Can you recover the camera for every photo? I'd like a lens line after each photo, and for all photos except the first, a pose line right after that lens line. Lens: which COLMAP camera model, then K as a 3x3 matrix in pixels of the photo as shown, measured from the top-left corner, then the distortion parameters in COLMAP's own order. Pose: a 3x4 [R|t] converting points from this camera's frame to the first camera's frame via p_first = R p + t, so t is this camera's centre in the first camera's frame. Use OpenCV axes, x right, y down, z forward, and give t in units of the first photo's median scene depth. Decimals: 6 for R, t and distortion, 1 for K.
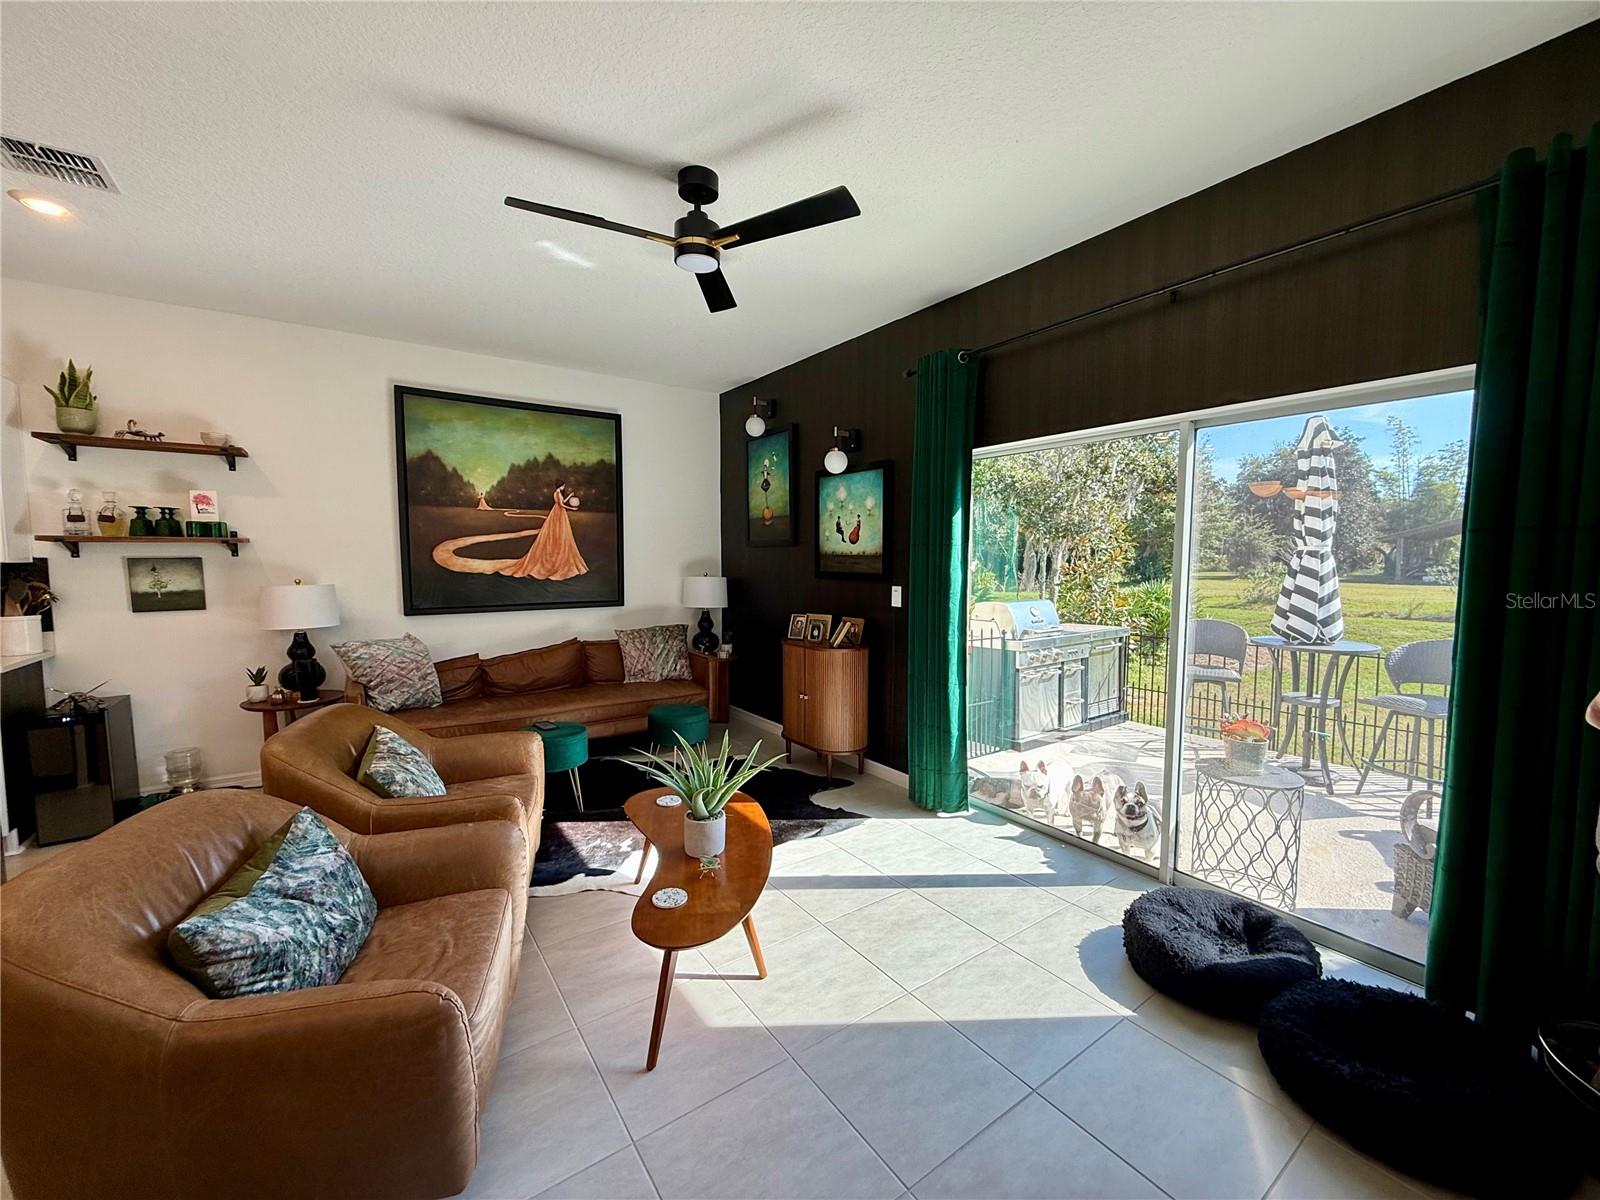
lens RADIAL K [[646.6, 0, 798.9], [0, 646.6, 605.3], [0, 0, 1]] dist [0.000668, -0.000059]
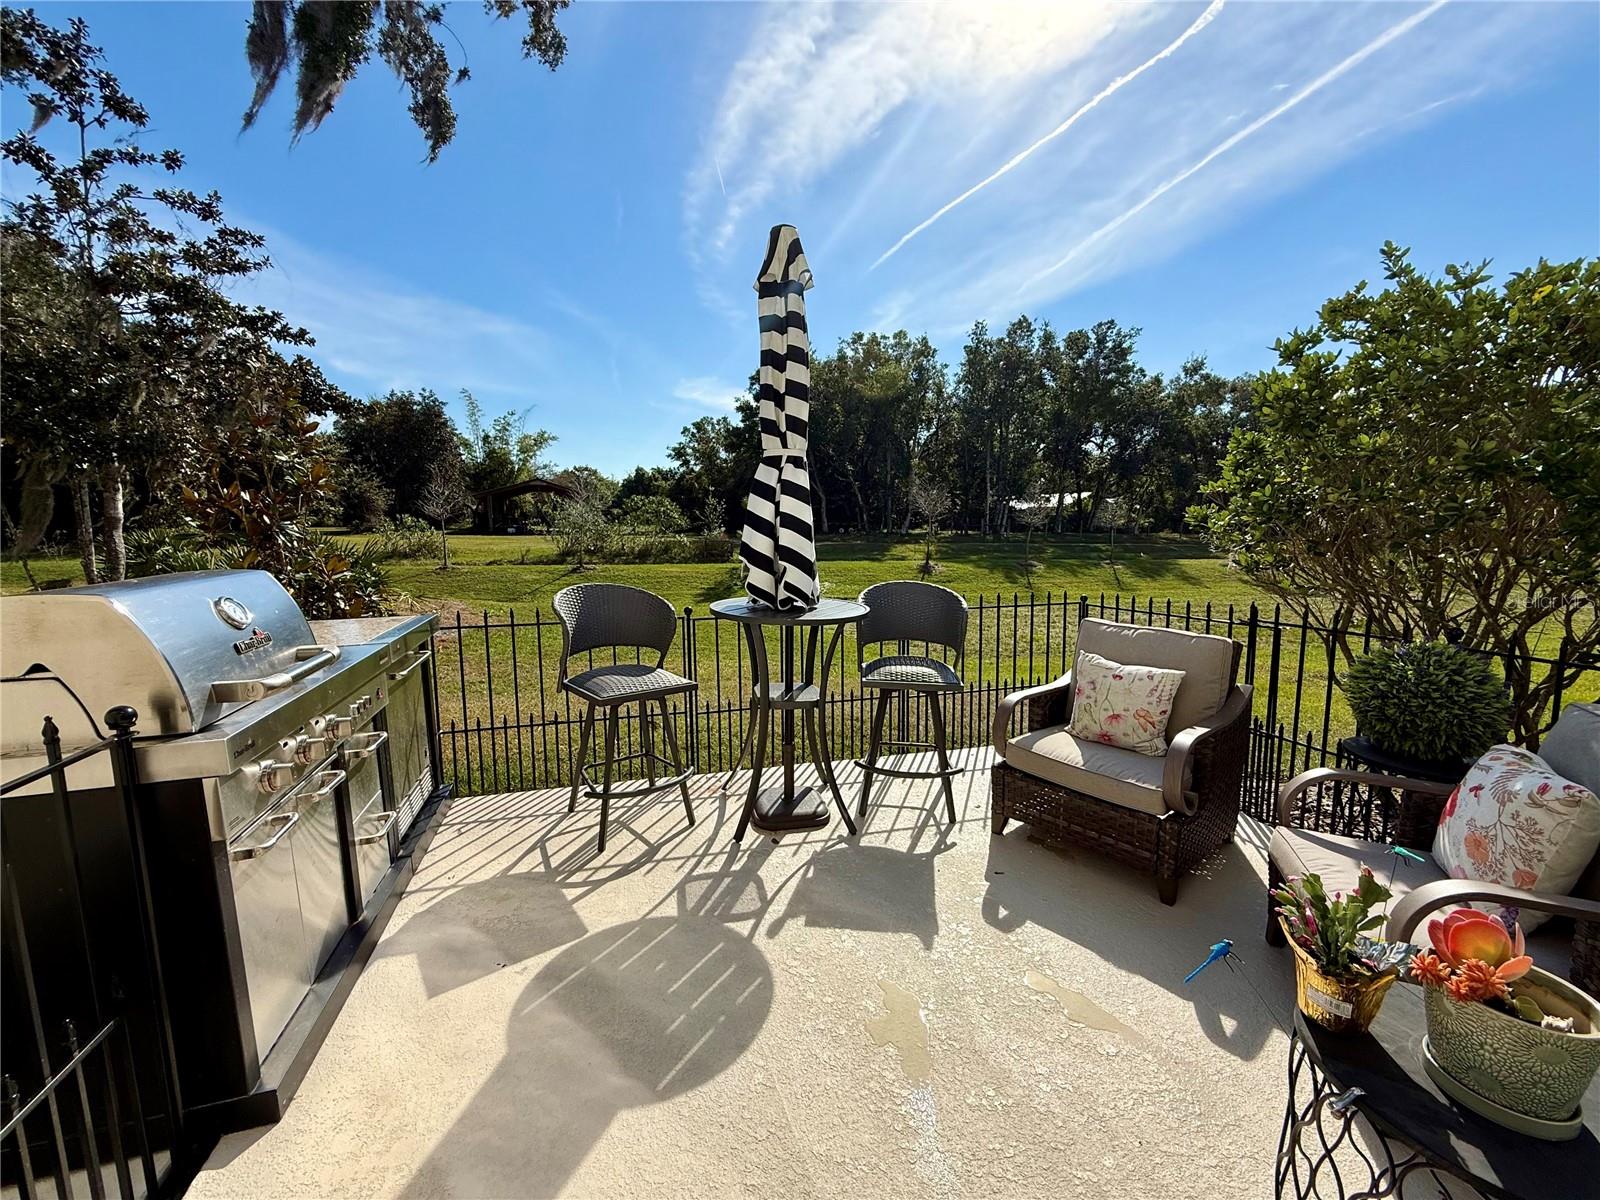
lens RADIAL K [[646.6, 0, 796.5], [0, 646.6, 596.8], [0, 0, 1]] dist [0.000668, -0.000059]
pose [[0.347268, -0.114638, 0.930732, 0.181928], [0.064316, 0.993074, 0.098319, -0.011415], [-0.935558, 0.025718, 0.352237, 0.669173]]
